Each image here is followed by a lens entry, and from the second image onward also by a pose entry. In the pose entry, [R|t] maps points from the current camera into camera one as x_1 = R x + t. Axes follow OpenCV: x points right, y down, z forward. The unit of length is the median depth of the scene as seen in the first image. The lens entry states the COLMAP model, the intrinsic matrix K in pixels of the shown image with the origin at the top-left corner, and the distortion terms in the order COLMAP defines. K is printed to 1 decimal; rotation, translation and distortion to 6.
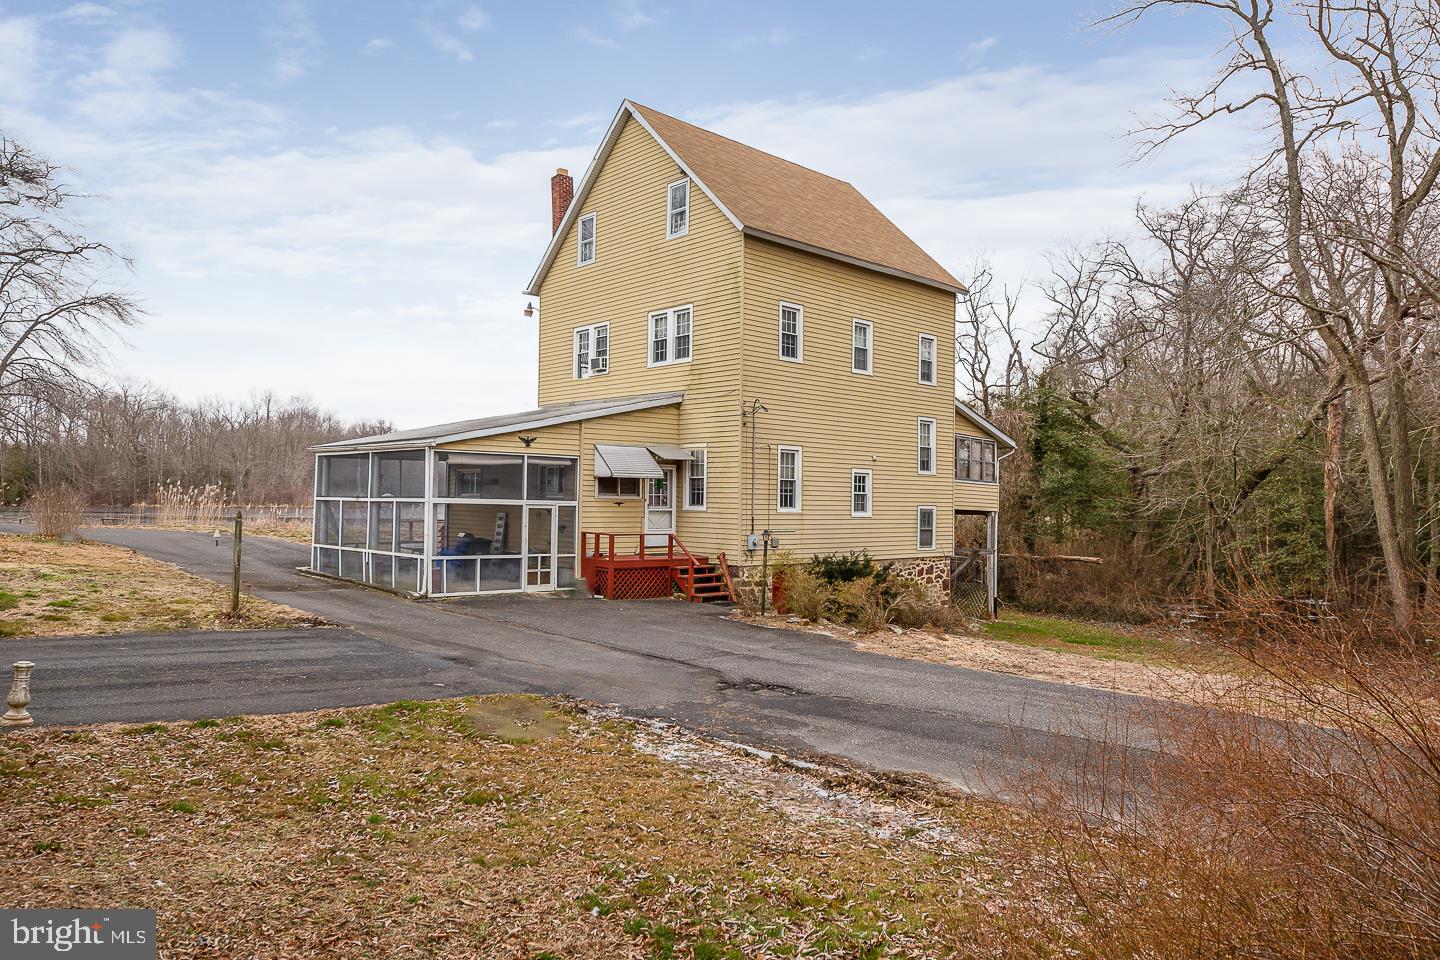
lens RADIAL K [[925.8, 0, 720.0], [0, 925.8, 480.0], [0, 0, 1]] dist [0.000995, 0.001435]
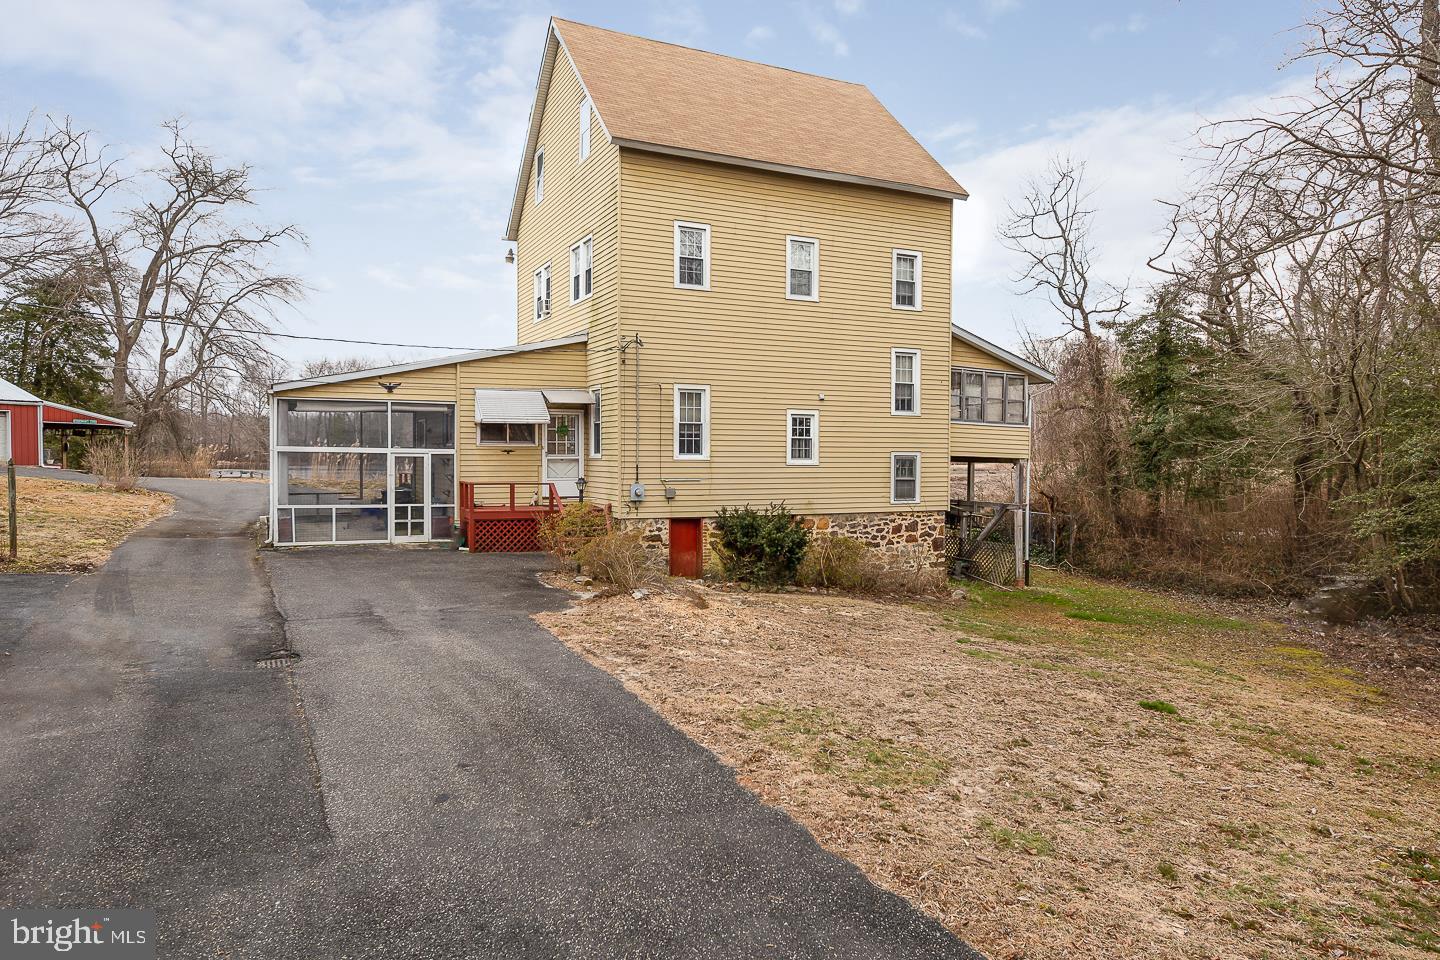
lens RADIAL K [[925.8, 0, 720.0], [0, 925.8, 480.0], [0, 0, 1]] dist [0.000995, 0.001435]
pose [[0.958986, -0.003817, -0.283427, 0.349738], [0.016173, 0.999017, 0.041268, 0.018209], [0.282991, -0.044159, 0.958106, 0.148945]]
